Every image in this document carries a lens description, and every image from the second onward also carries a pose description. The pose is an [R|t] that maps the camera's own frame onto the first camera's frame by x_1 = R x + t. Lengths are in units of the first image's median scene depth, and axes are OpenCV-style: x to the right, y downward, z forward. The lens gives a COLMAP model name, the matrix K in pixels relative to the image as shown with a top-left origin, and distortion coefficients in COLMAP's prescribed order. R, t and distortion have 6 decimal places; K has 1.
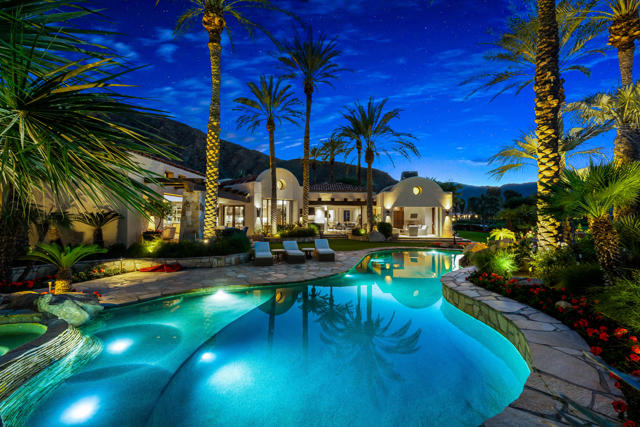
lens RADIAL K [[270.2, 0, 320.0], [0, 270.2, 213.5], [0, 0, 1]] dist [0.001048, 0.000300]
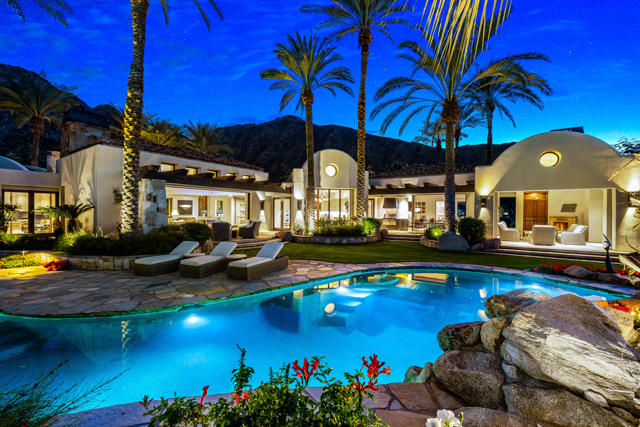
lens RADIAL K [[272.2, 0, 320.0], [0, 272.2, 213.5], [0, 0, 1]] dist [0.000639, 0.000043]
pose [[0.834455, 0.002619, -0.551069, 0.292351], [0.006723, 0.999866, 0.014932, 0.010720], [0.551035, -0.016165, 0.834326, 0.328196]]
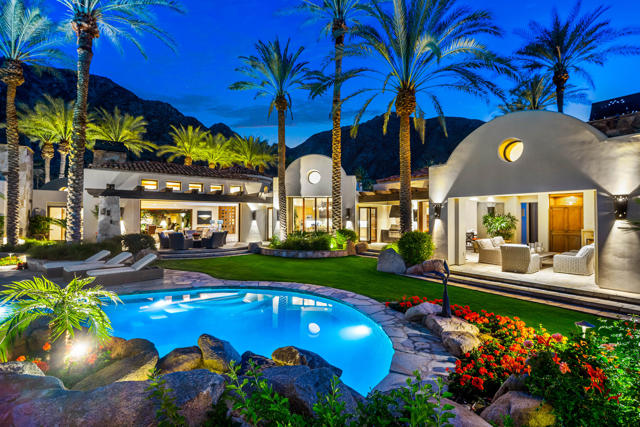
lens RADIAL K [[298.4, 0, 320.0], [0, 298.4, 213.5], [0, 0, 1]] dist [0.000953, 0.000203]
pose [[0.596539, -0.017021, -0.802404, 0.557811], [0.011841, 0.999853, -0.012406, 0.003925], [0.802497, -0.002101, 0.596653, 0.567645]]
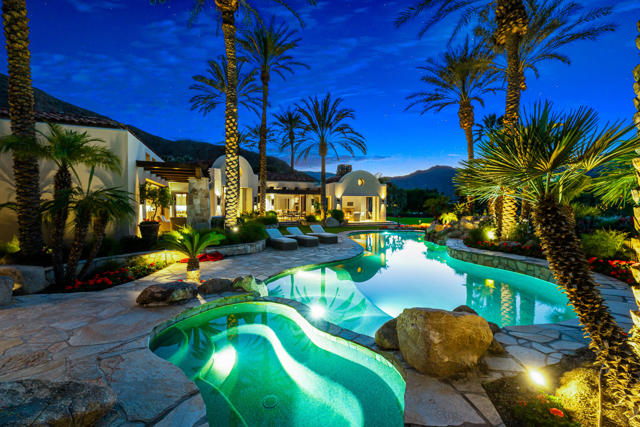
lens RADIAL K [[270.2, 0, 320.0], [0, 270.2, 213.5], [0, 0, 1]] dist [0.001048, 0.000300]
pose [[0.929895, -0.013936, 0.367561, -0.246219], [-0.001882, 0.999089, 0.042642, 0.000259], [-0.367820, -0.040345, 0.929021, -0.023047]]
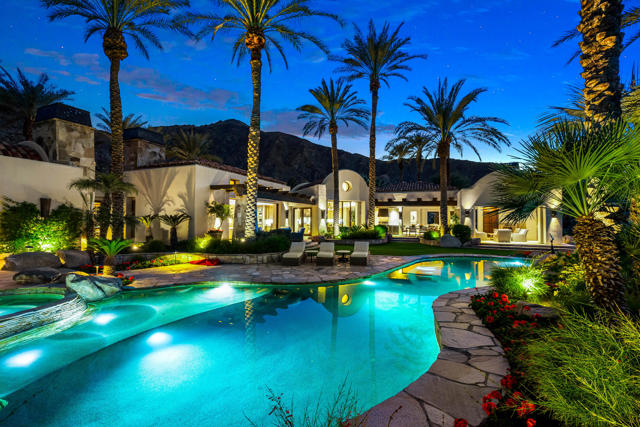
lens RADIAL K [[270.2, 0, 320.0], [0, 270.2, 213.5], [0, 0, 1]] dist [0.001048, 0.000300]
pose [[0.930170, -0.007055, -0.367060, 0.138178], [0.004216, 0.999955, -0.008535, 0.002208], [0.367104, 0.006392, 0.930158, 0.041720]]
